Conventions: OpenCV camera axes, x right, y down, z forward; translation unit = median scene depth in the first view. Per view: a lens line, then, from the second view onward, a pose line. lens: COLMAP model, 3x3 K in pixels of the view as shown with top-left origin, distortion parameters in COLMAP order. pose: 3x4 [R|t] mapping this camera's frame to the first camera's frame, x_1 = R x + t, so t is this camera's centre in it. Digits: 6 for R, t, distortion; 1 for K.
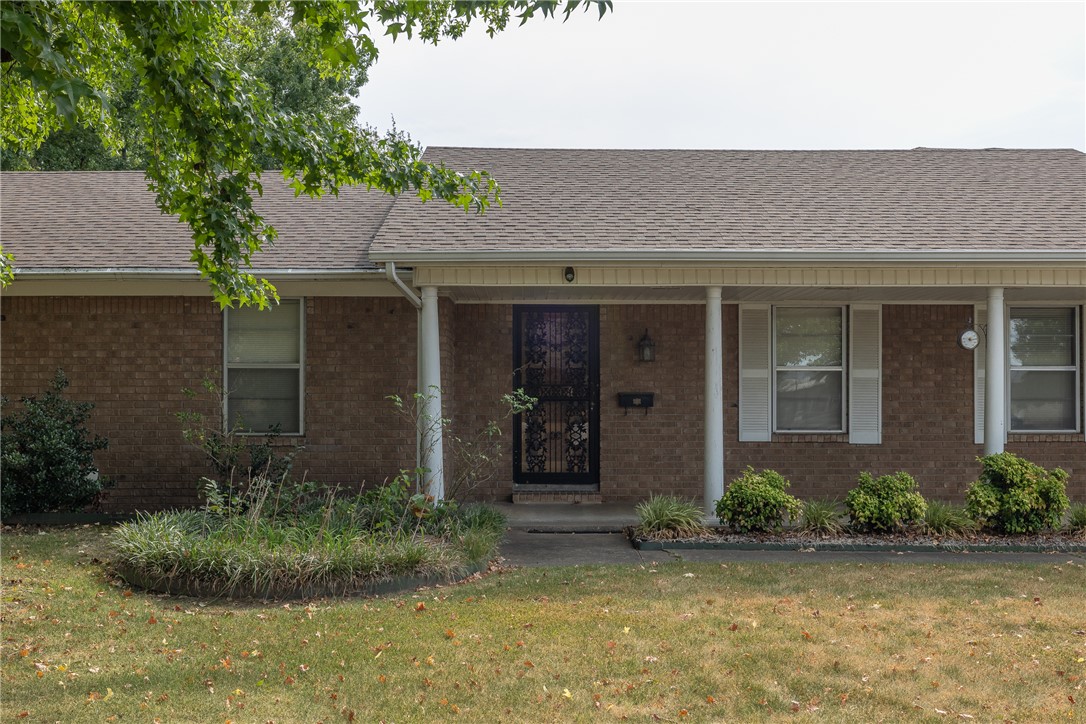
lens RADIAL K [[1055.3, 0, 543.5], [0, 1055.3, 373.6], [0, 0, 1]] dist [0.005446, 0.000000]
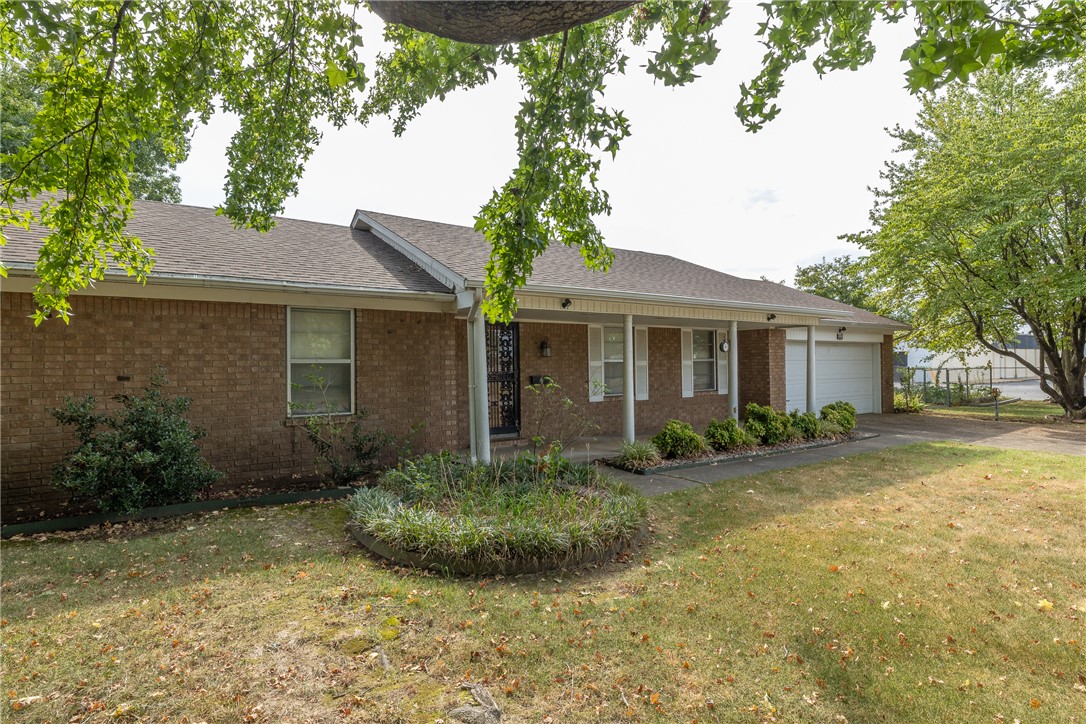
lens RADIAL K [[523.5, 0, 542.6], [0, 523.5, 358.9], [0, 0, 1]] dist [-0.000609, 0.000205]
pose [[0.848431, -0.002227, 0.529302, -0.373728], [-0.001683, 0.999975, 0.006905, -0.015057], [-0.529304, -0.006749, 0.848405, 0.322334]]
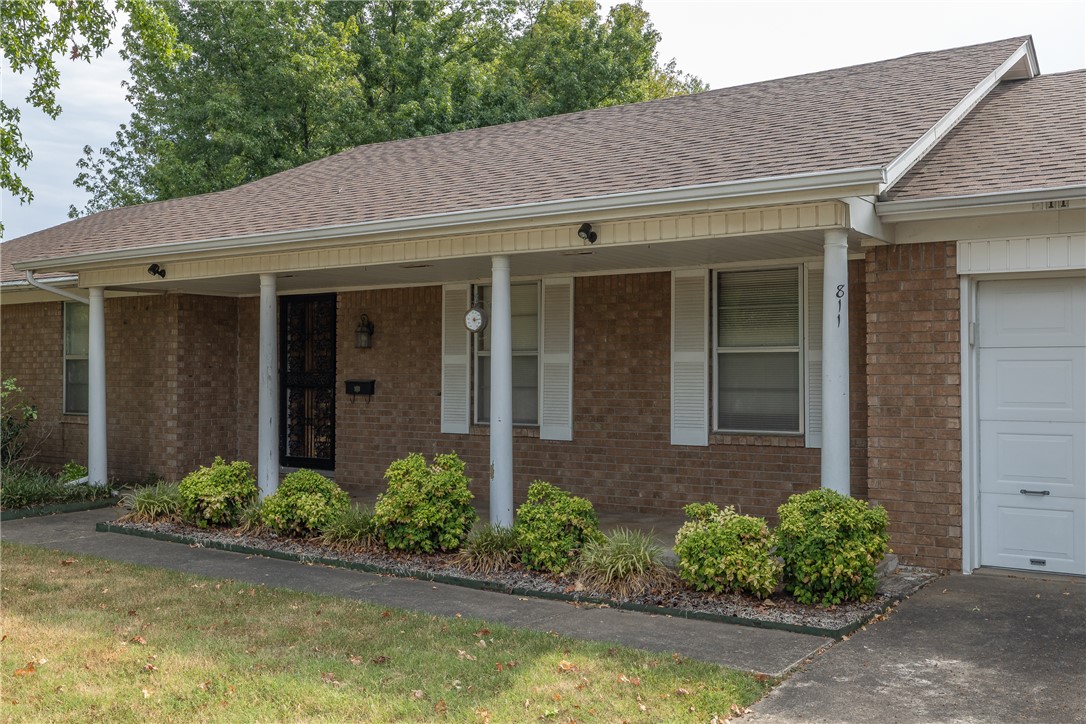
lens RADIAL K [[1055.3, 0, 544.3], [0, 1055.3, 361.3], [0, 0, 1]] dist [0.005446, 0.000000]
pose [[0.818647, -0.007604, -0.574247, 0.860167], [0.011212, 0.999933, 0.002743, -0.000260], [0.574188, -0.008685, 0.818677, 0.314927]]
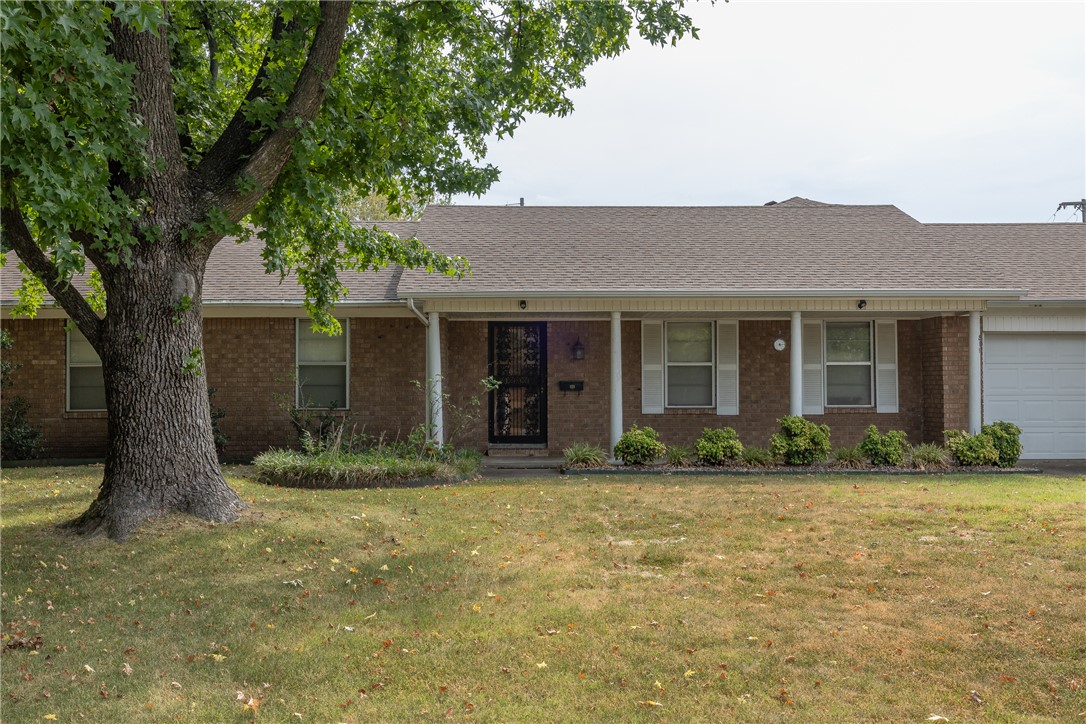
lens RADIAL K [[1055.3, 0, 533.9], [0, 1055.3, 354.0], [0, 0, 1]] dist [0.005446, 0.000000]
pose [[0.999954, -0.003775, 0.008833, 0.023719], [0.003929, 0.999840, -0.017433, 0.006659], [-0.008766, 0.017467, 0.999809, -0.510748]]
